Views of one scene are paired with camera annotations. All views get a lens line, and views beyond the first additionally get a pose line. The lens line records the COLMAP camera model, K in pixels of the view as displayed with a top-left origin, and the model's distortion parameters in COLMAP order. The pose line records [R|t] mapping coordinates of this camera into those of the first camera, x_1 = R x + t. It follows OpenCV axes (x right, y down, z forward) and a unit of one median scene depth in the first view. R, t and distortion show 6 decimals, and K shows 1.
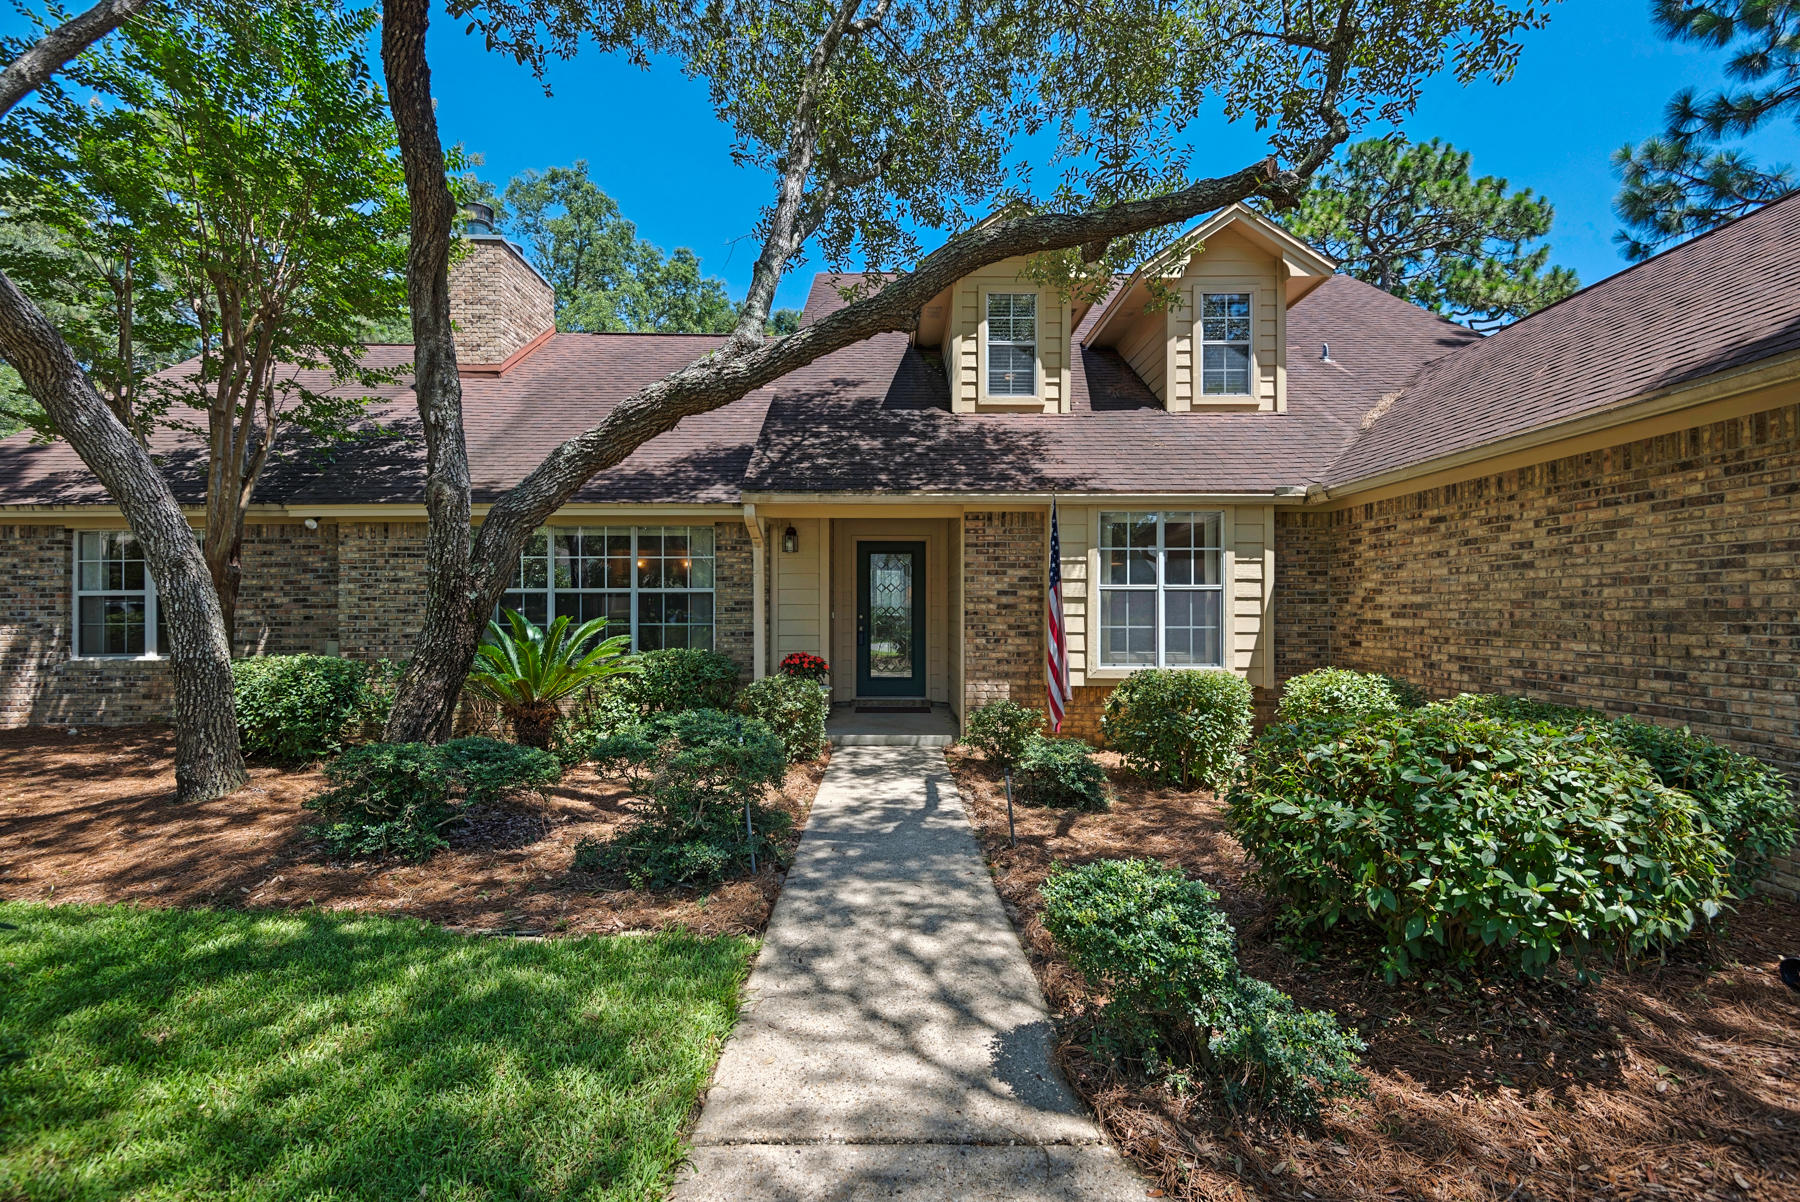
lens RADIAL K [[821.7, 0, 901.9], [0, 821.7, 598.5], [0, 0, 1]] dist [0.001954, -0.000213]
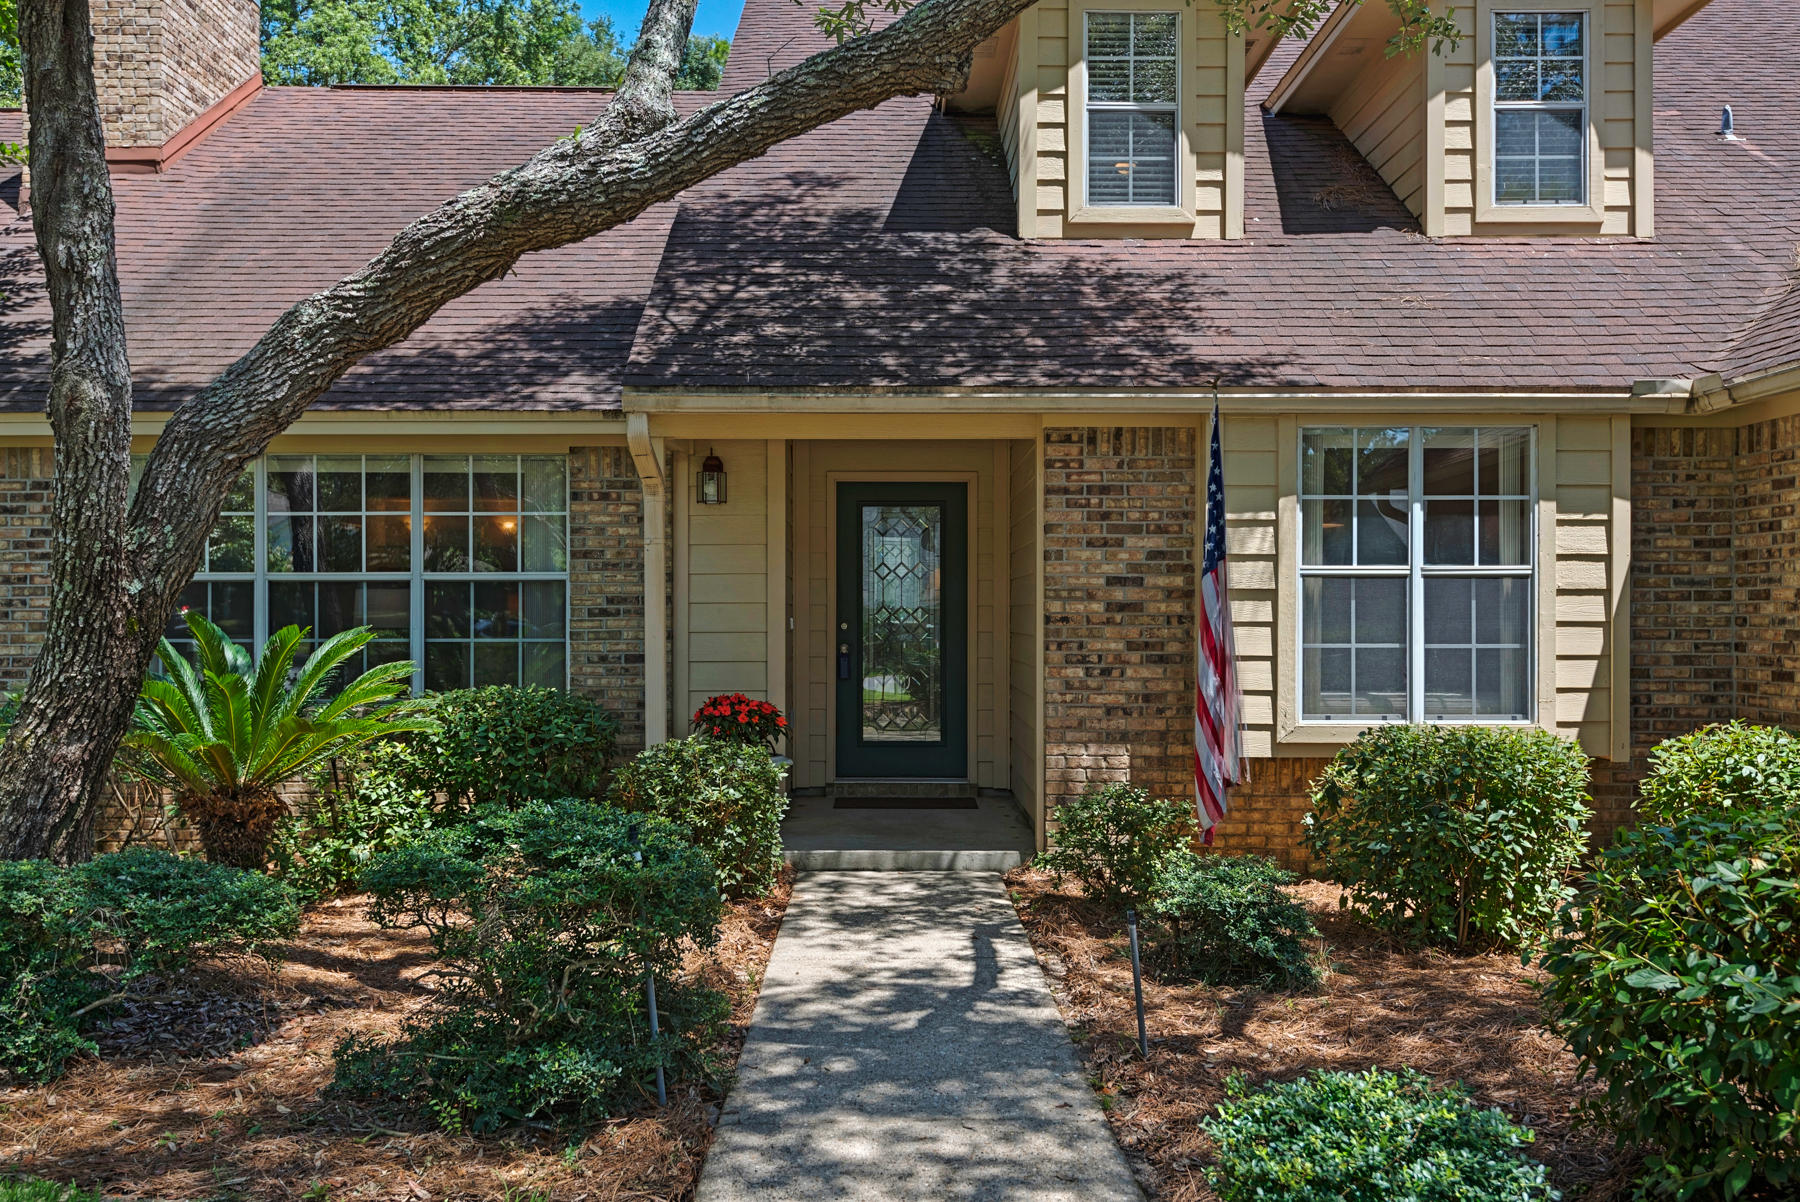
lens RADIAL K [[1595.8, 0, 896.5], [0, 1595.8, 599.9], [0, 0, 1]] dist [-0.018897, 0.017735]
pose [[0.999984, 0.000159, -0.005676, -0.013407], [-0.000122, 0.999979, 0.006440, -0.001338], [0.005677, -0.006439, 0.999963, -0.026033]]
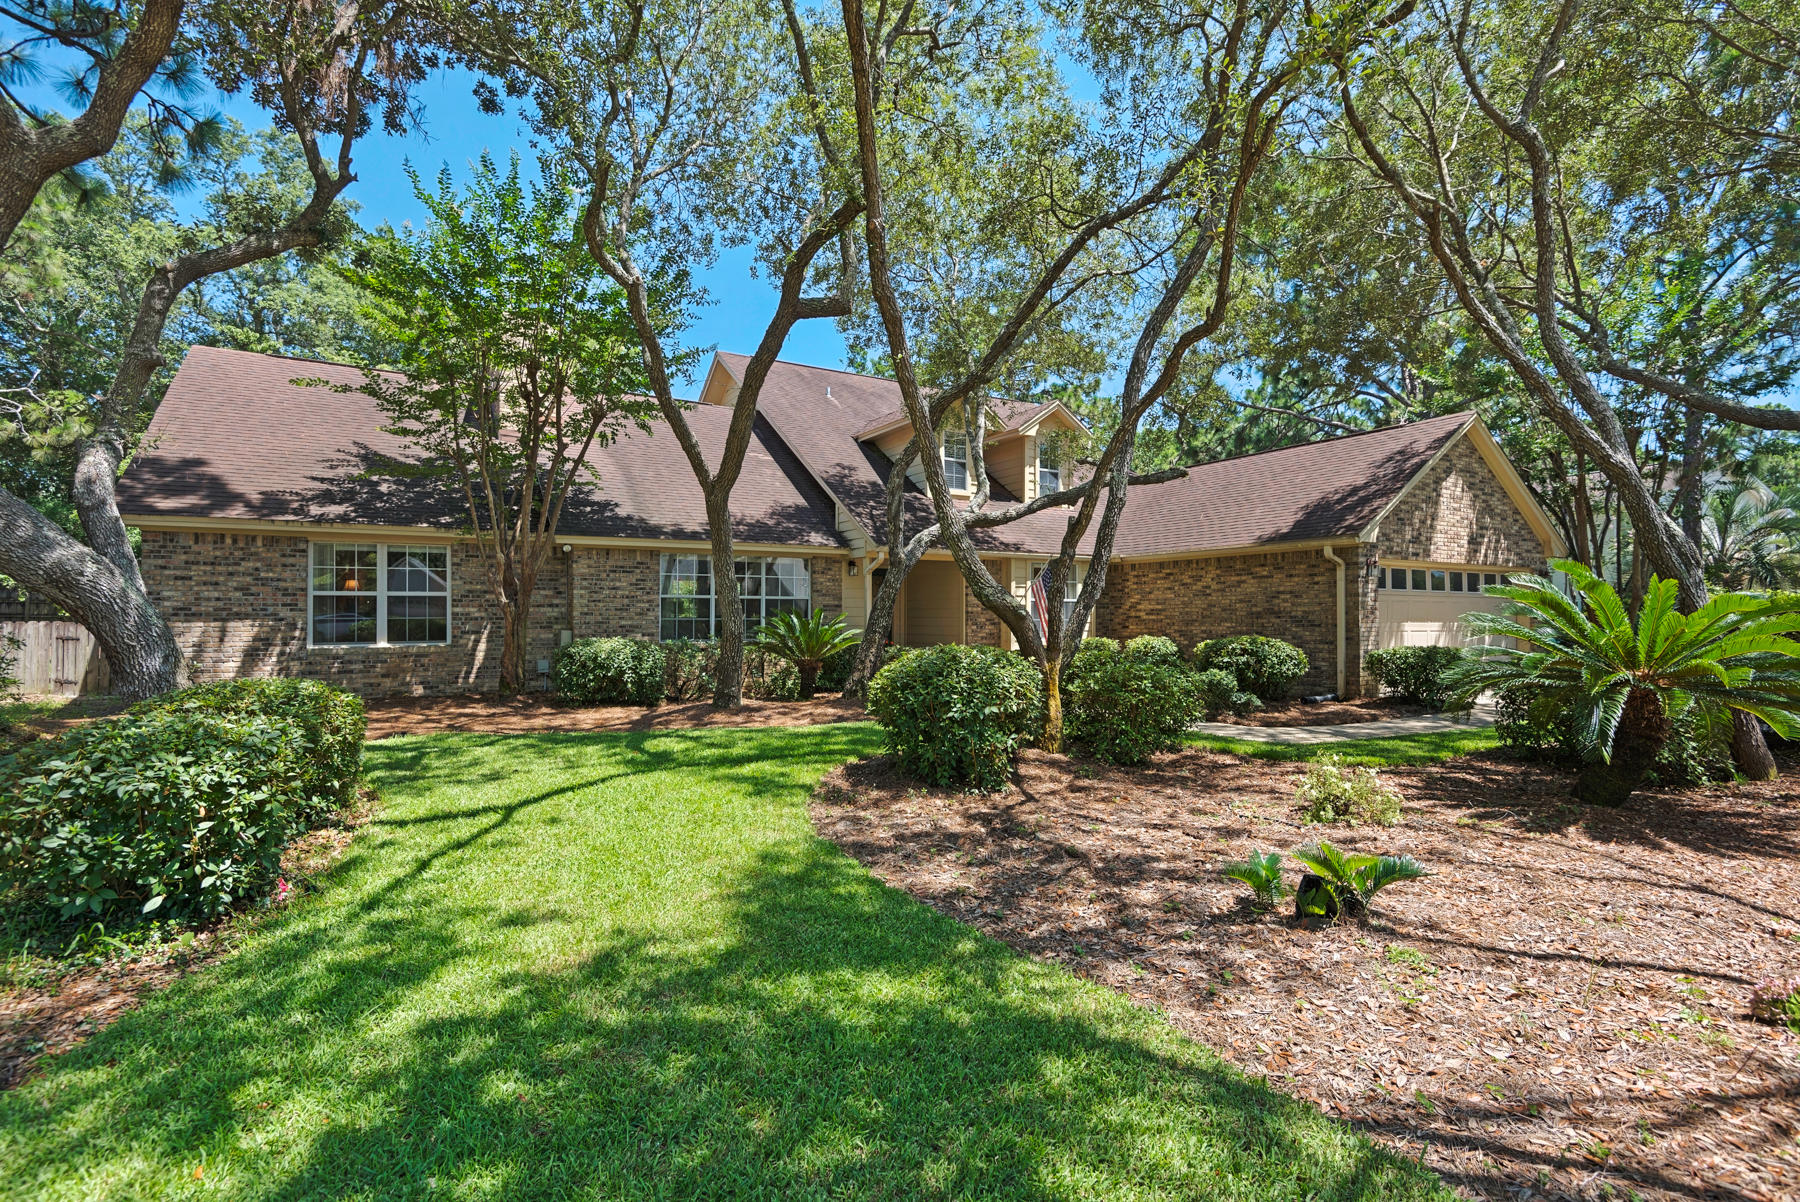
lens RADIAL K [[875.9, 0, 900.1], [0, 875.9, 604.9], [0, 0, 1]] dist [0.001736, 0.000090]
pose [[0.865113, 0.009814, 0.501480, -1.110791], [-0.009137, 0.999951, -0.003808, 0.009645], [-0.501493, -0.001288, 0.865161, -0.694909]]
